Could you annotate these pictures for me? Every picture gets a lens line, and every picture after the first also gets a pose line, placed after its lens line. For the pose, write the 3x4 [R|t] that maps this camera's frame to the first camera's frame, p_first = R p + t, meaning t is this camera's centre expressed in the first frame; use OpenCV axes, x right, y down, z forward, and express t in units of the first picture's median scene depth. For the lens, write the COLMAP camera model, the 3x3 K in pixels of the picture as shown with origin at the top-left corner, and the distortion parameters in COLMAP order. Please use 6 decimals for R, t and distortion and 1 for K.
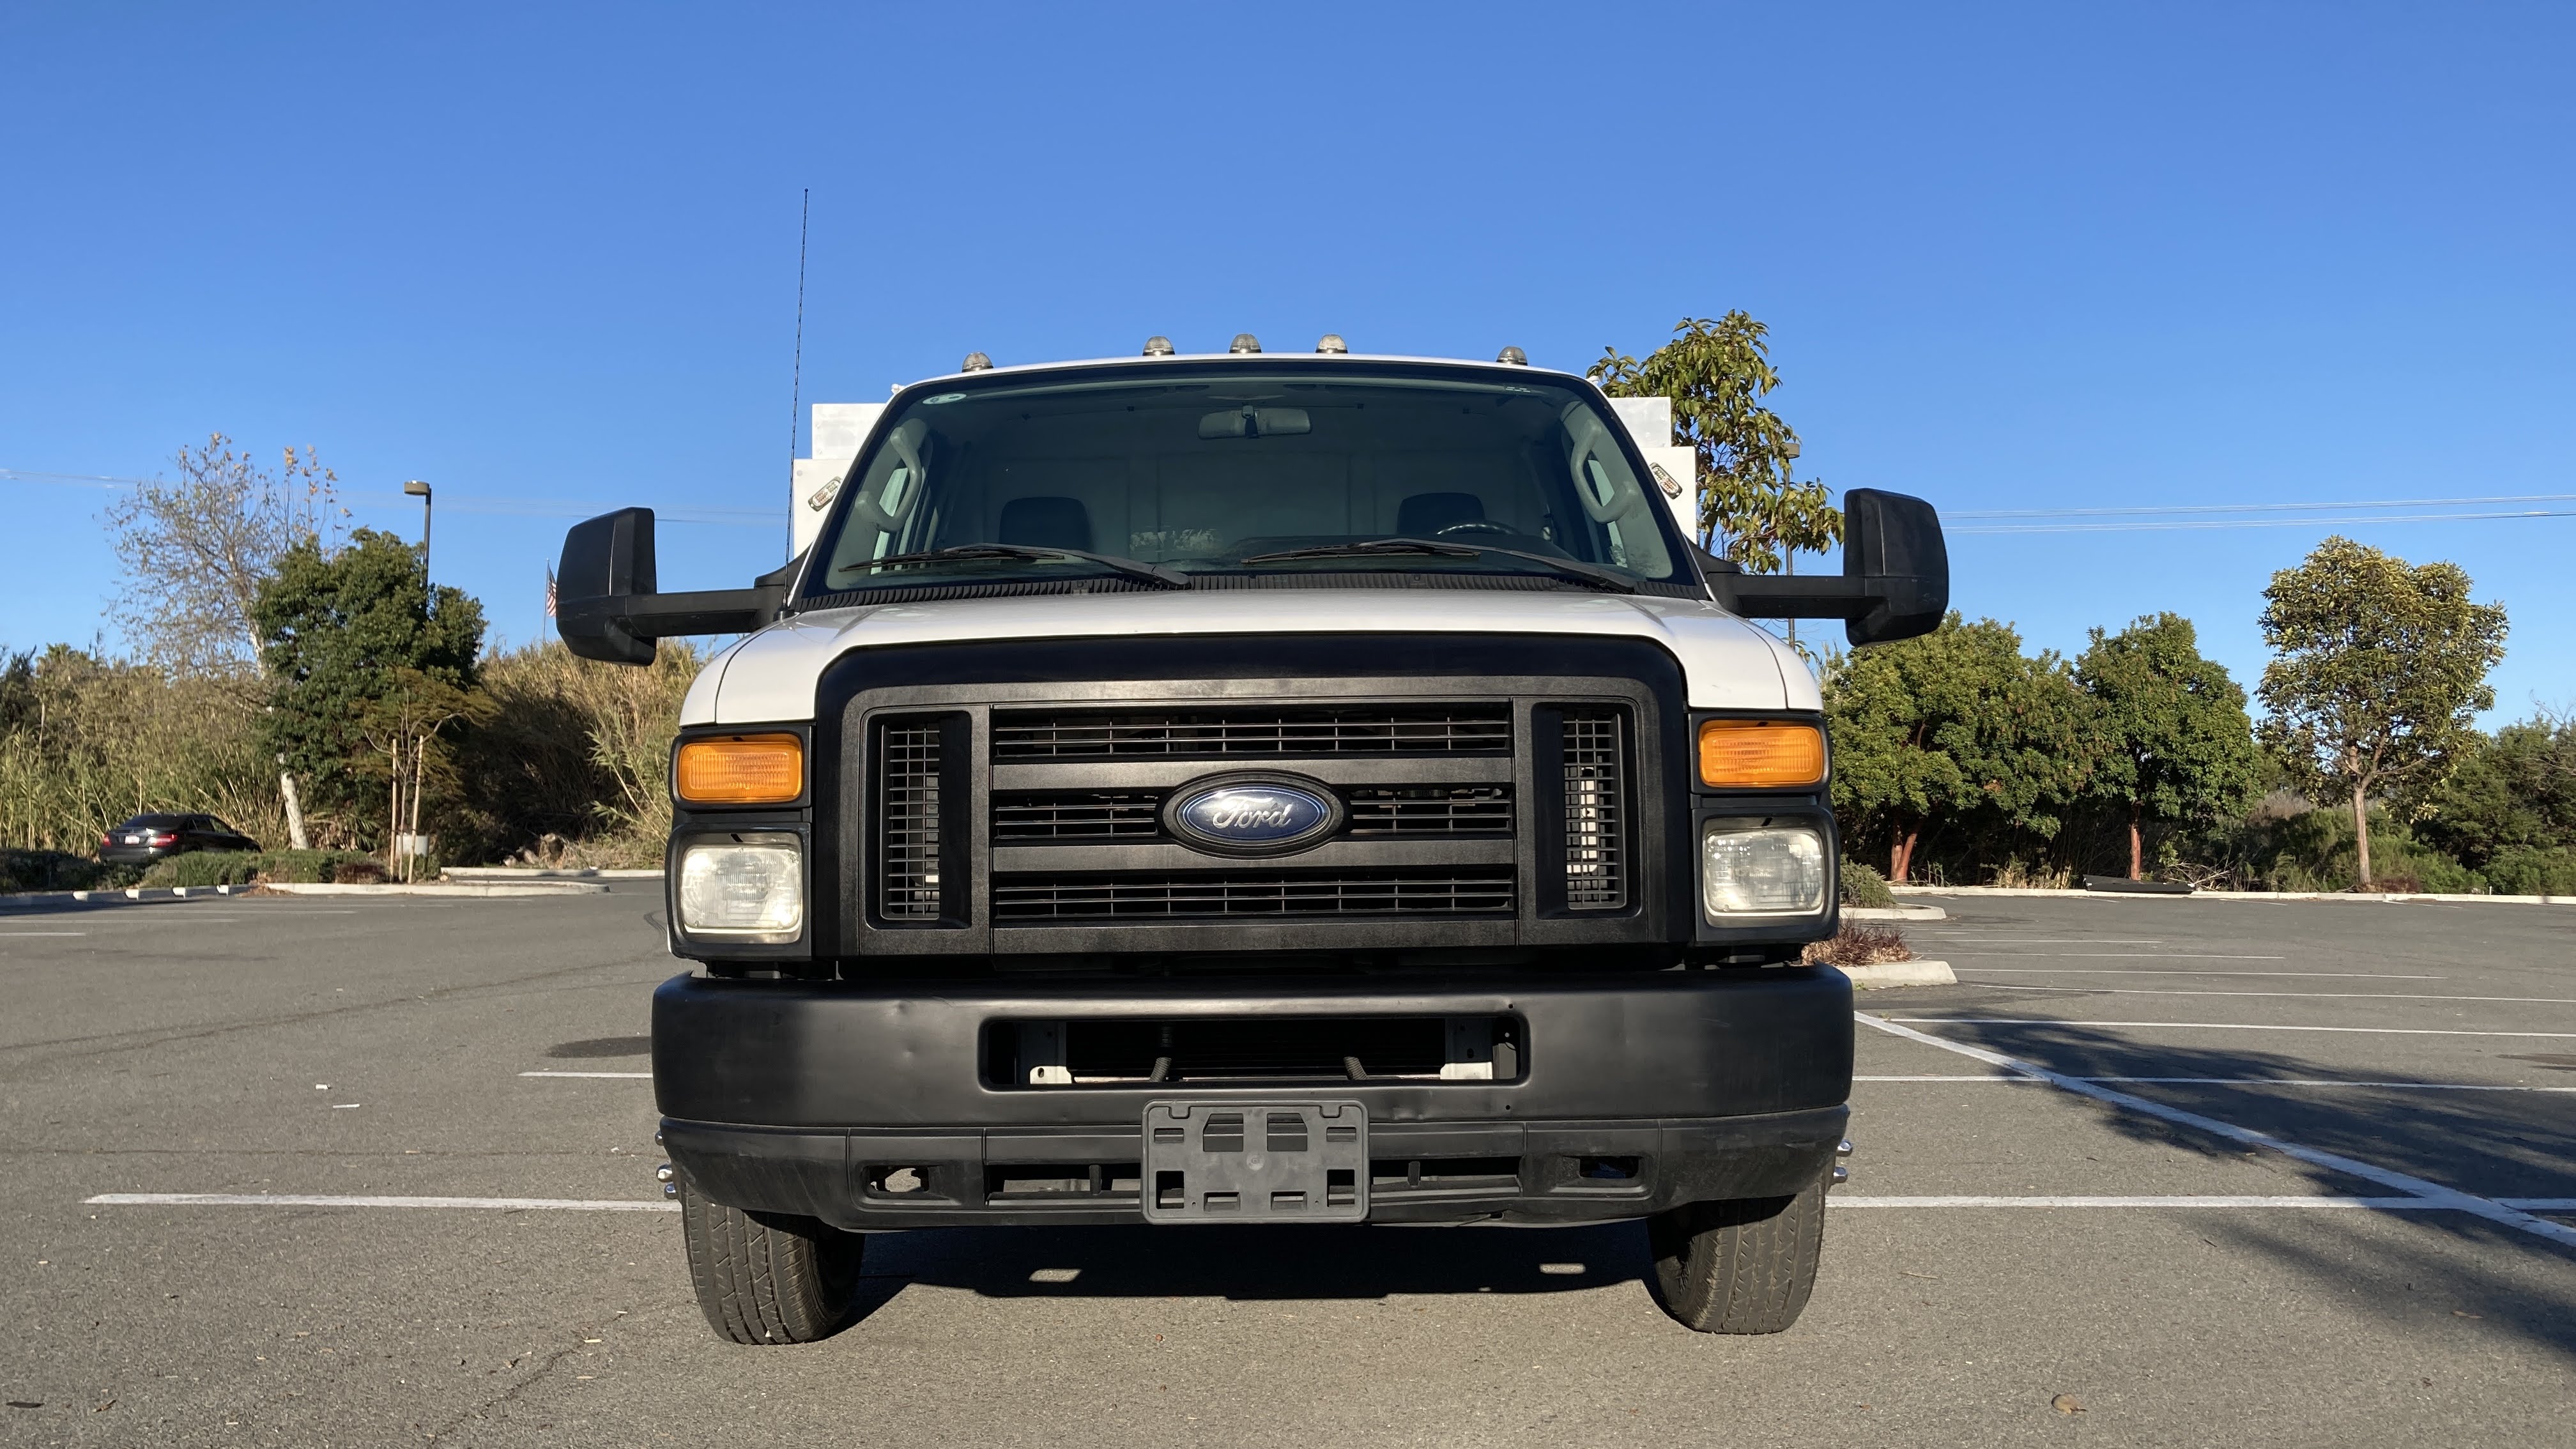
lens RADIAL K [[2091.9, 0, 1288.0], [0, 2091.9, 724.5], [0, 0, 1]] dist [0.003142, 0.002036]
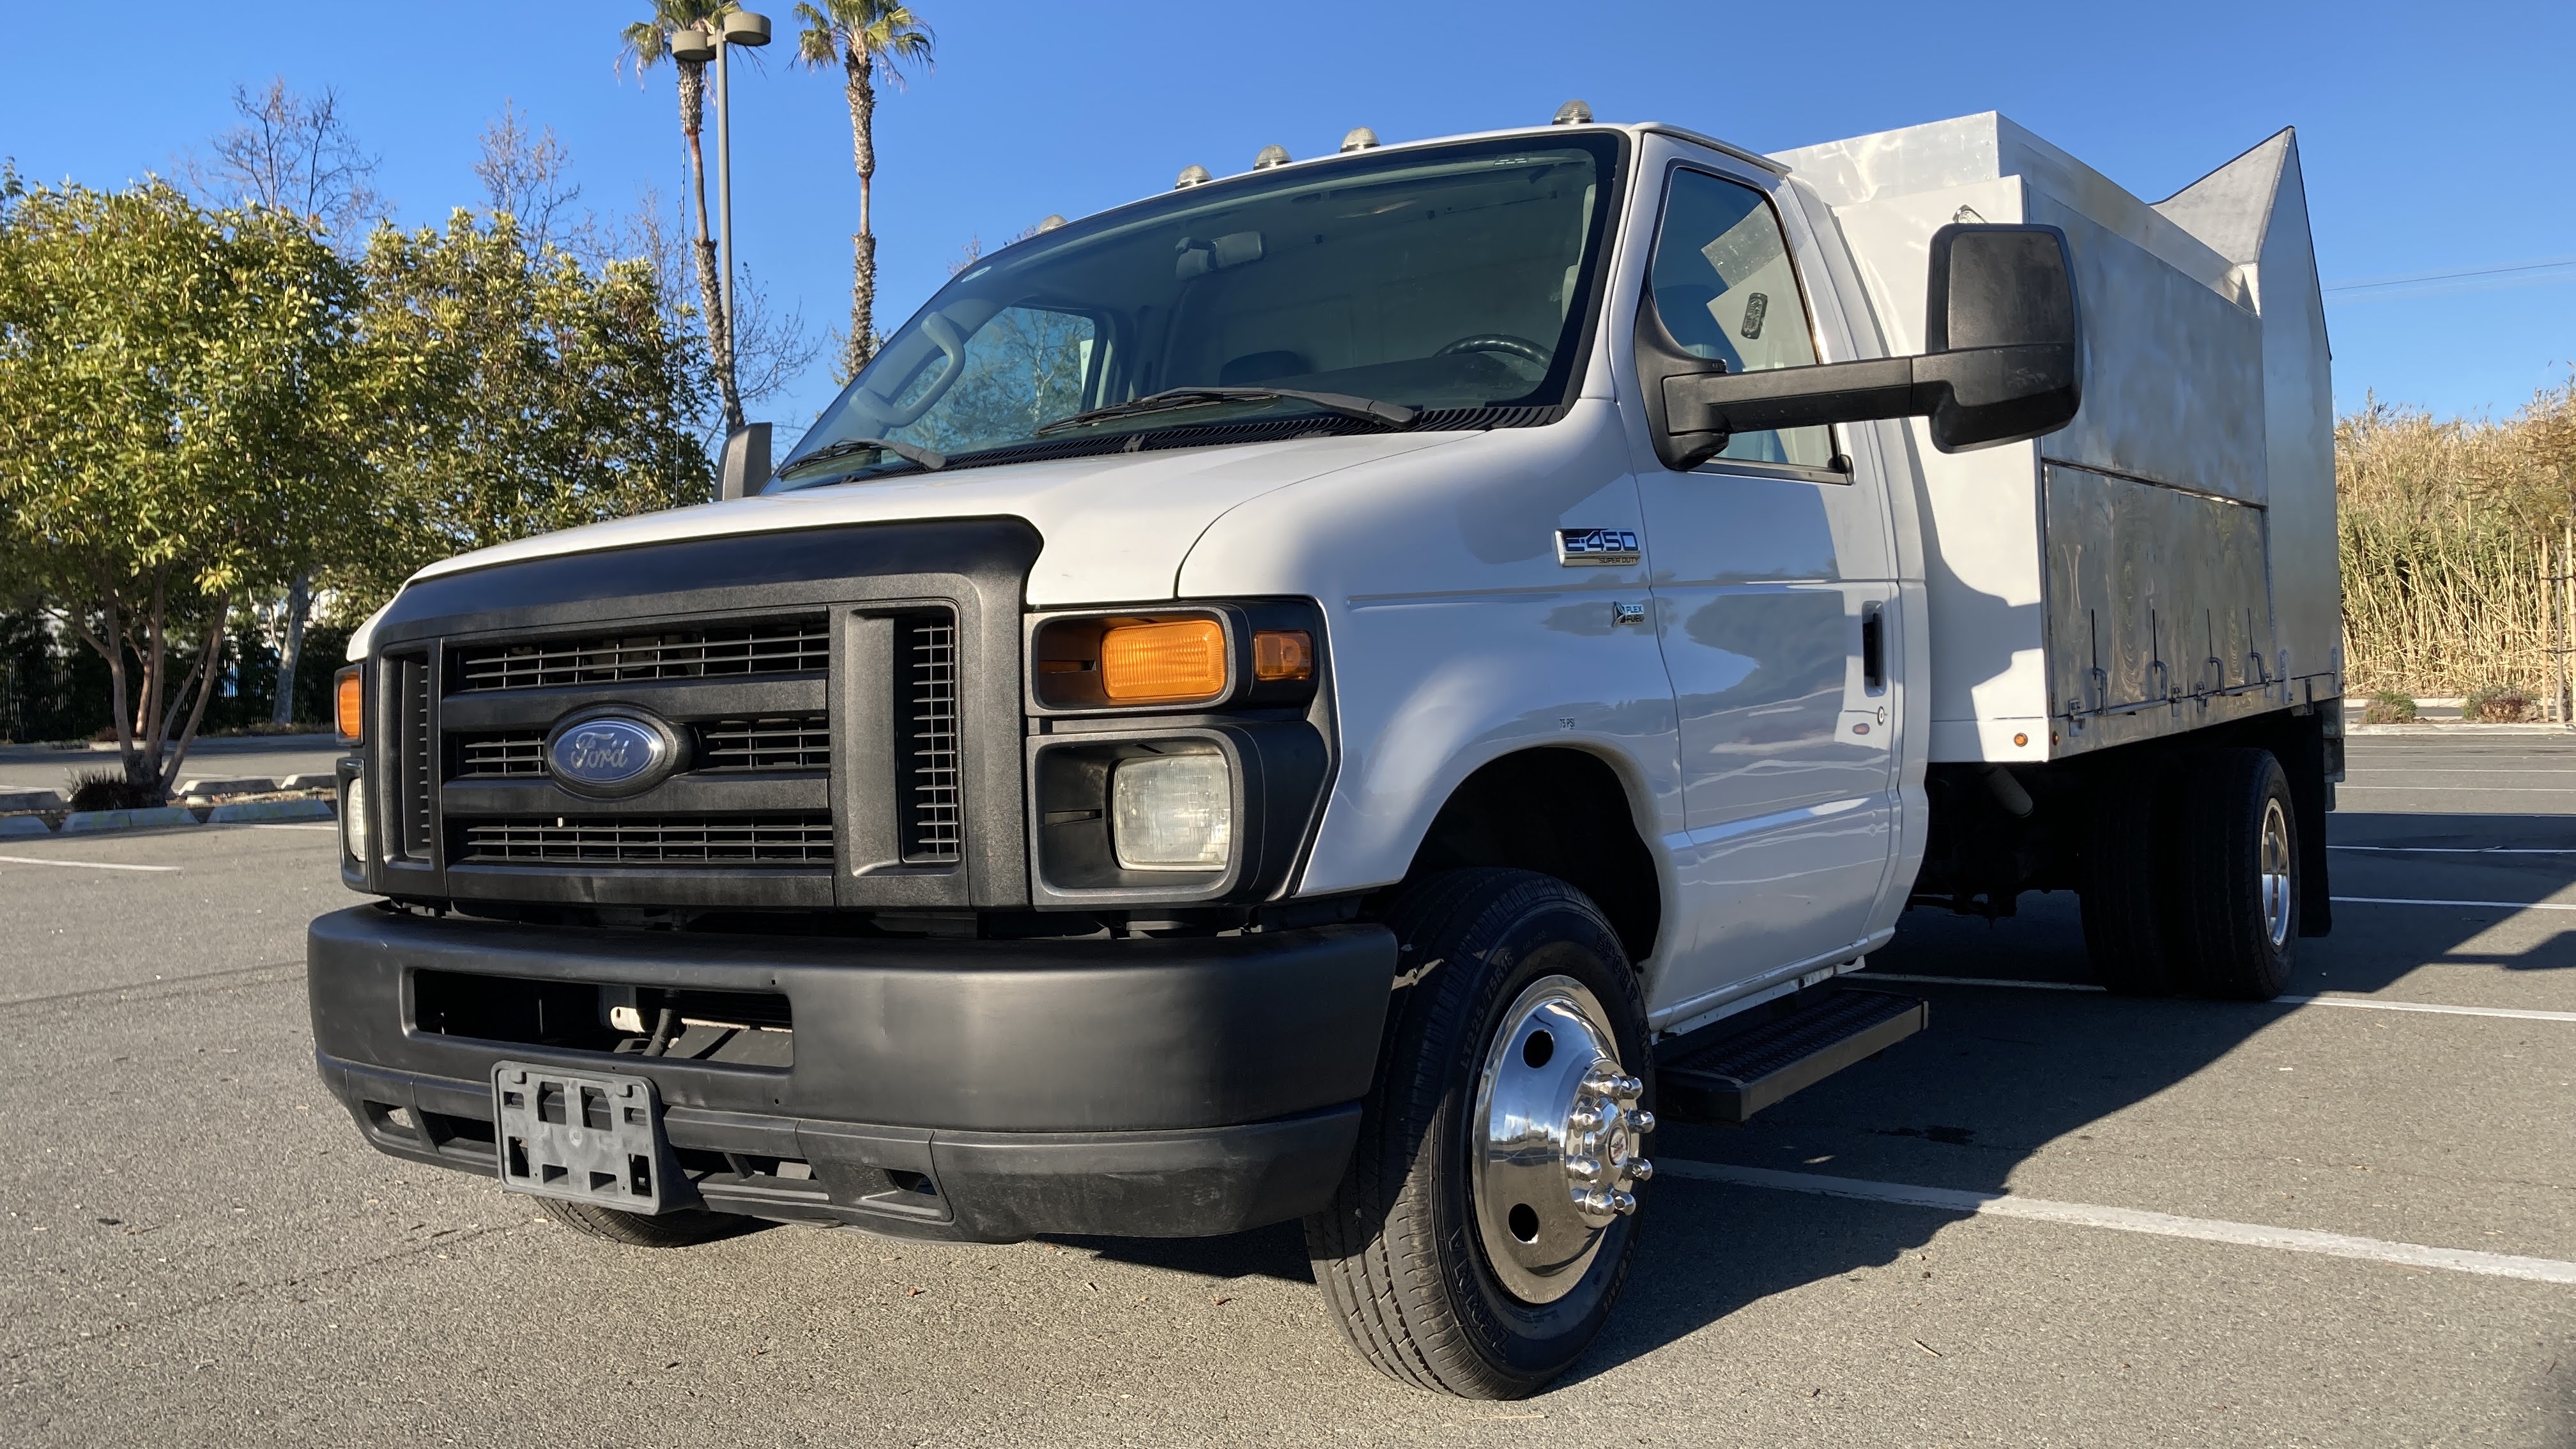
lens RADIAL K [[2176.2, 0, 1285.9], [0, 2176.2, 685.0], [0, 0, 1]] dist [0.006169, 0.001507]
pose [[0.827236, -0.024299, -0.561329, 0.746290], [0.061397, 0.996991, 0.047324, -0.011375], [0.558490, -0.073612, 0.826239, 0.392588]]
